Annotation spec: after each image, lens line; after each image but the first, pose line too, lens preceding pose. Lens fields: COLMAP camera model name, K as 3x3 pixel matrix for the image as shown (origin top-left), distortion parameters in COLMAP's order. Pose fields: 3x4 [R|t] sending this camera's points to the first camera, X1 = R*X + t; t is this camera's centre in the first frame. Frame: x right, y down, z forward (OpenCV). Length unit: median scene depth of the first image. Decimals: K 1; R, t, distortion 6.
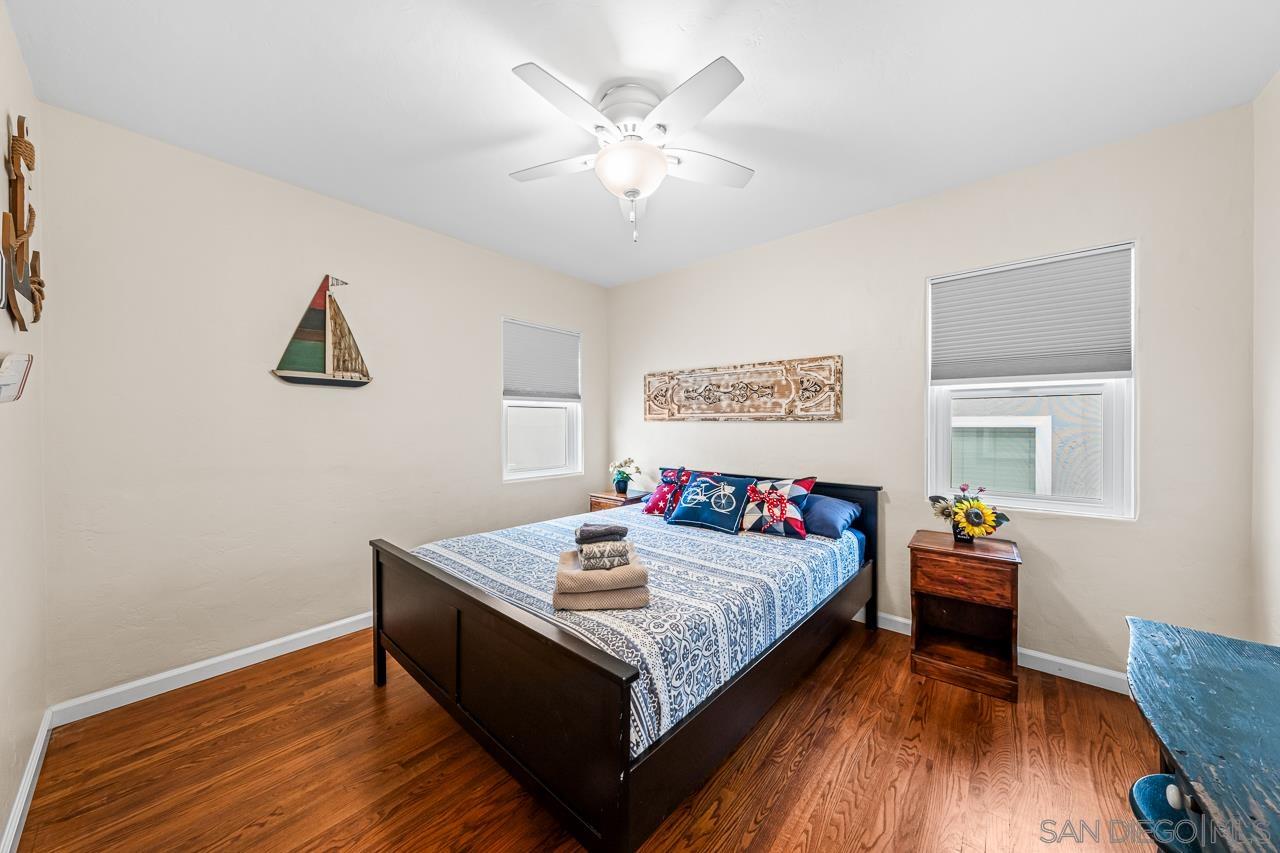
lens RADIAL K [[446.1, 0, 645.8], [0, 446.1, 424.4], [0, 0, 1]] dist [-0.004427, -0.000165]
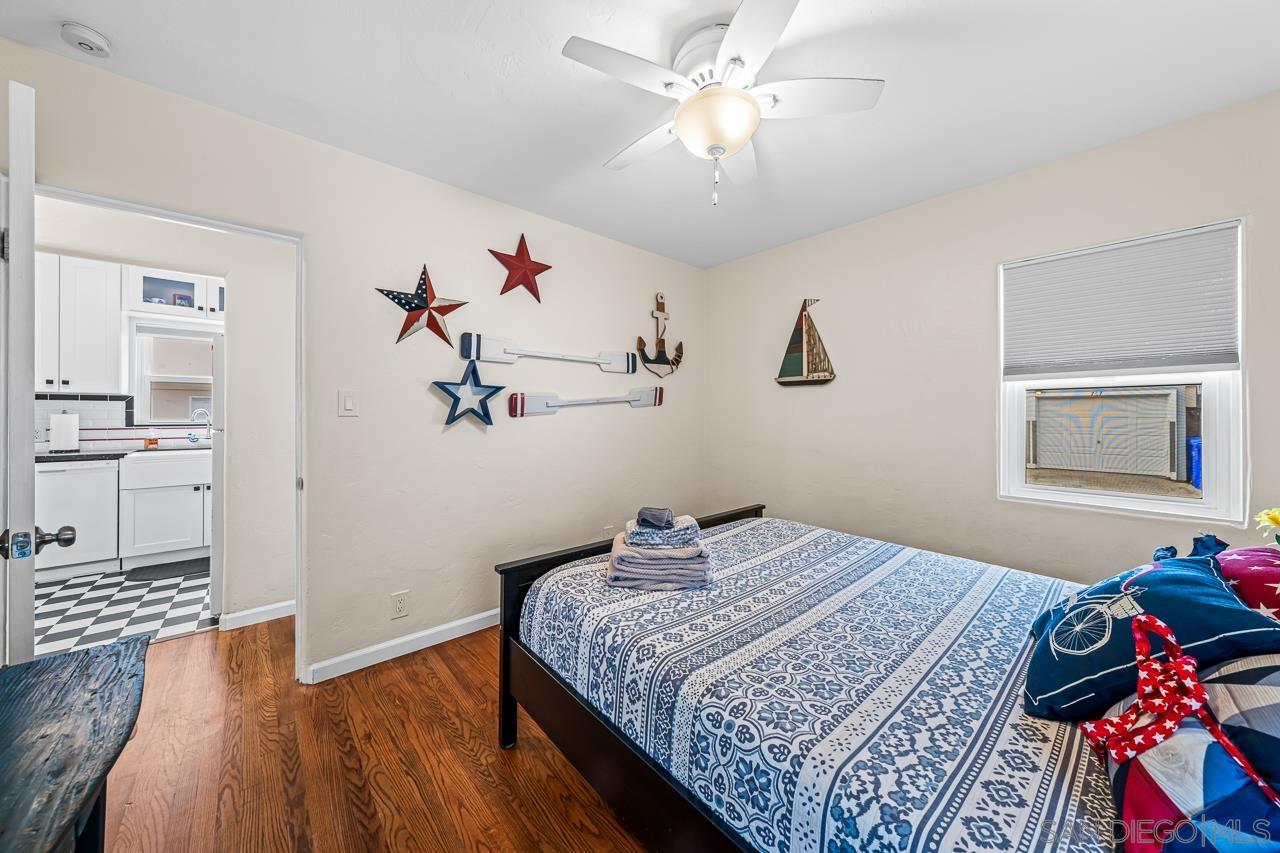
lens RADIAL K [[446.1, 0, 638.2], [0, 446.1, 413.5], [0, 0, 1]] dist [-0.004427, -0.000165]
pose [[-0.166858, -0.003392, -0.985975, 0.724452], [-0.003065, 0.999991, -0.002922, -0.001652], [0.985976, 0.002534, -0.166866, 0.856996]]
